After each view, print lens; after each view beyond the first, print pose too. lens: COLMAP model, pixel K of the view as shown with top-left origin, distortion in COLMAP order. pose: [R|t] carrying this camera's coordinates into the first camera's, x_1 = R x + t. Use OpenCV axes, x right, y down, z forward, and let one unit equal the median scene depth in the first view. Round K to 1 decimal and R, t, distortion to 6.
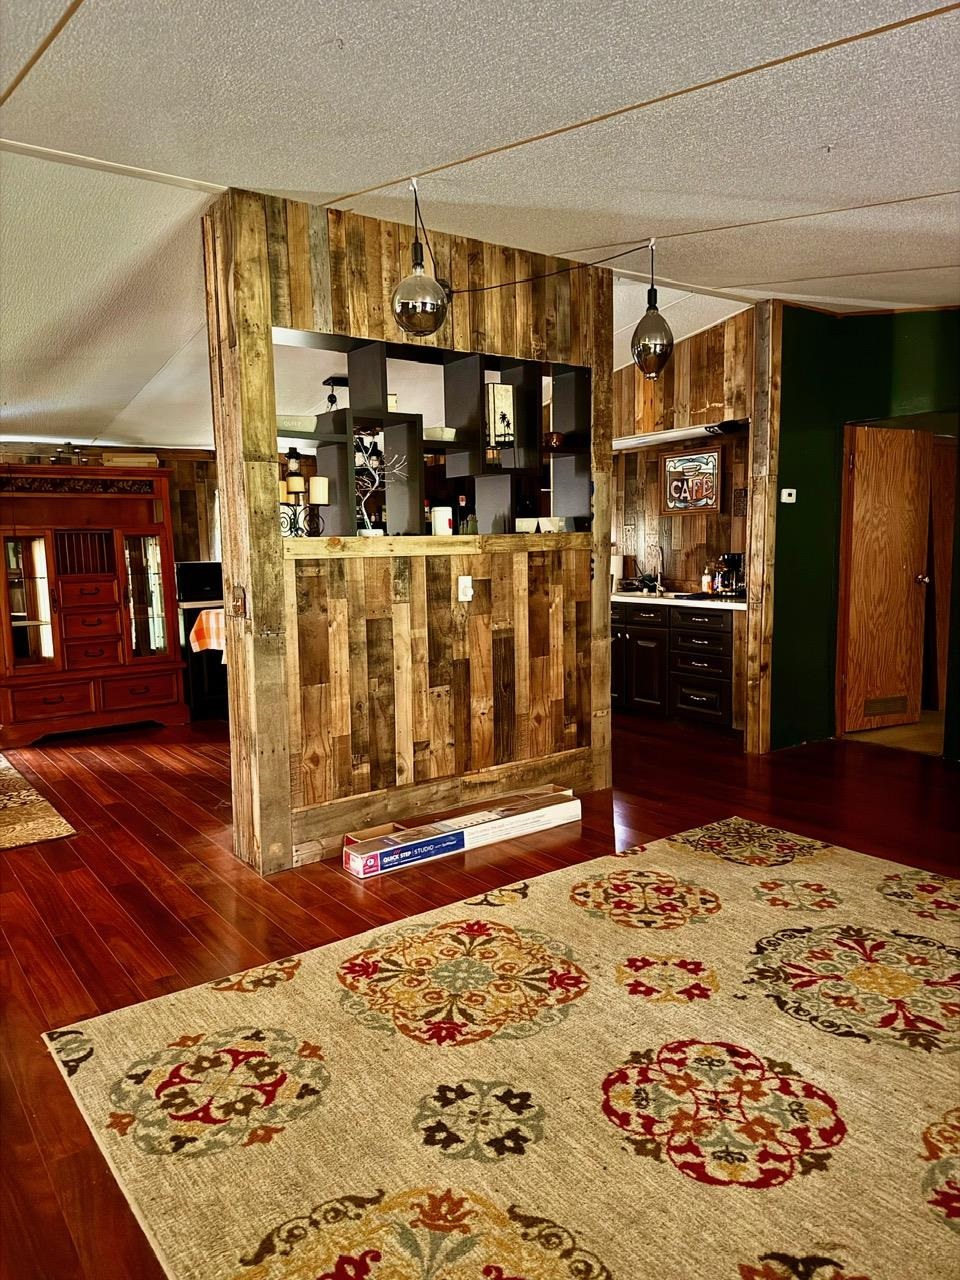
lens RADIAL K [[896.3, 0, 480.0], [0, 896.3, 640.0], [0, 0, 1]] dist [0.191045, -0.397223]
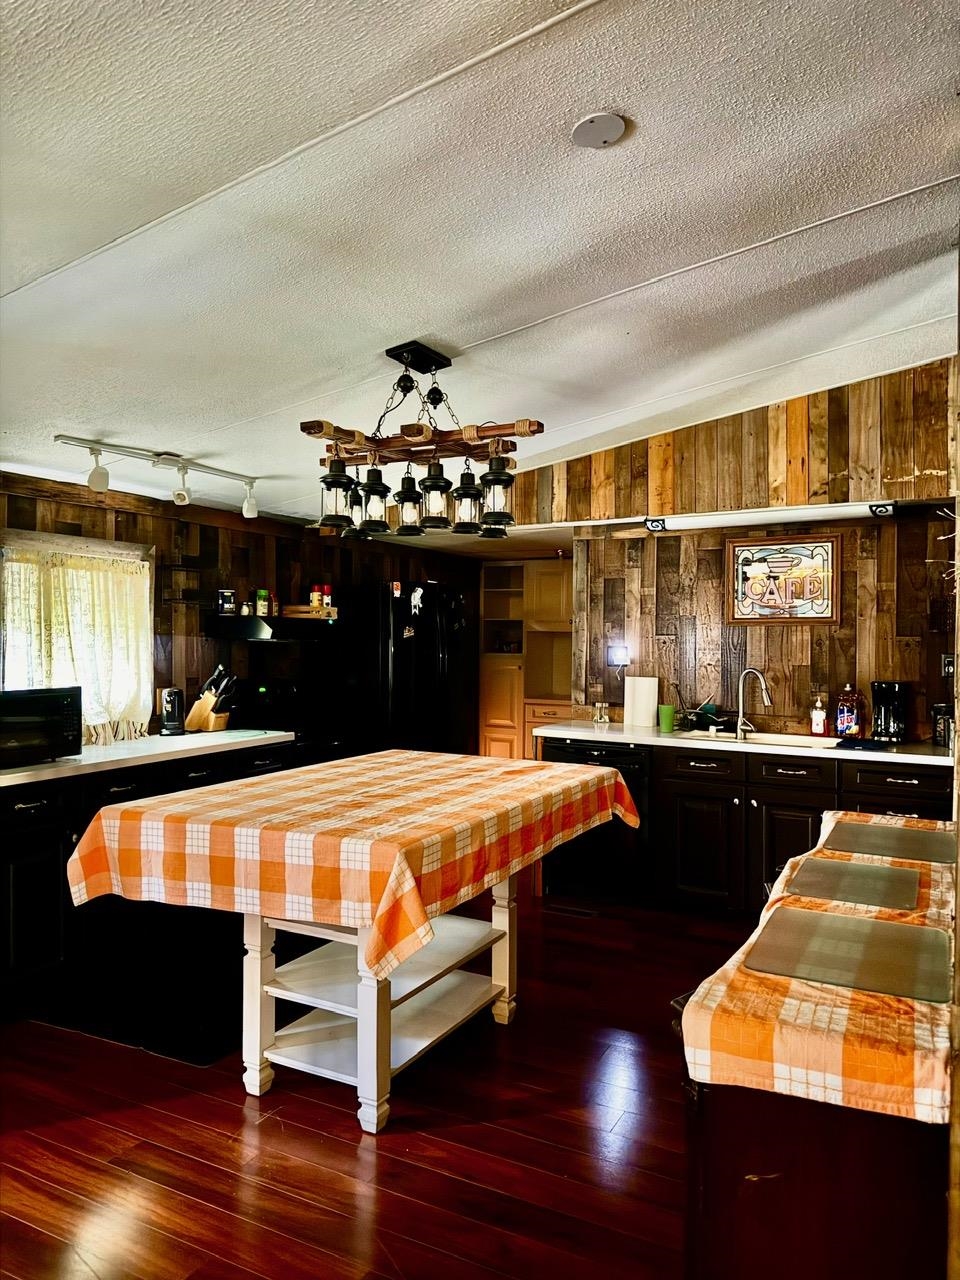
lens RADIAL K [[896.3, 0, 480.0], [0, 896.3, 640.0], [0, 0, 1]] dist [0.191045, -0.397223]
pose [[0.896992, 0.026569, 0.441247, -0.324963], [0.024072, 0.993775, -0.108773, -0.057058], [-0.441390, 0.108190, 0.890769, 0.494630]]
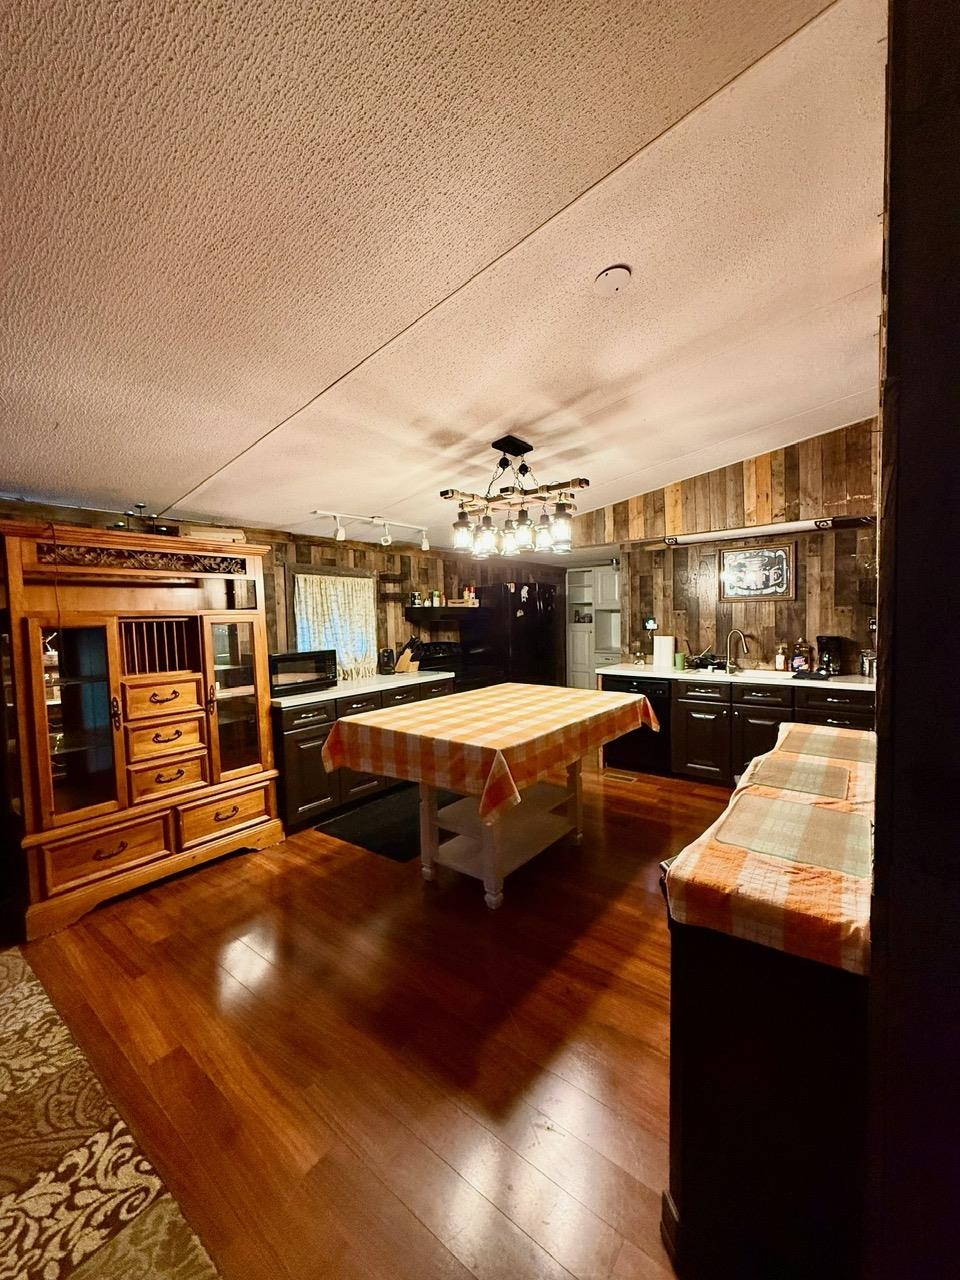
lens RADIAL K [[511.3, 0, 482.6], [0, 511.3, 637.4], [0, 0, 1]] dist [-0.000979, -0.000183]
pose [[0.961539, -0.012977, 0.274361, -0.292183], [0.033822, 0.996876, -0.071381, -0.063312], [-0.272578, 0.077915, 0.958974, 0.517610]]
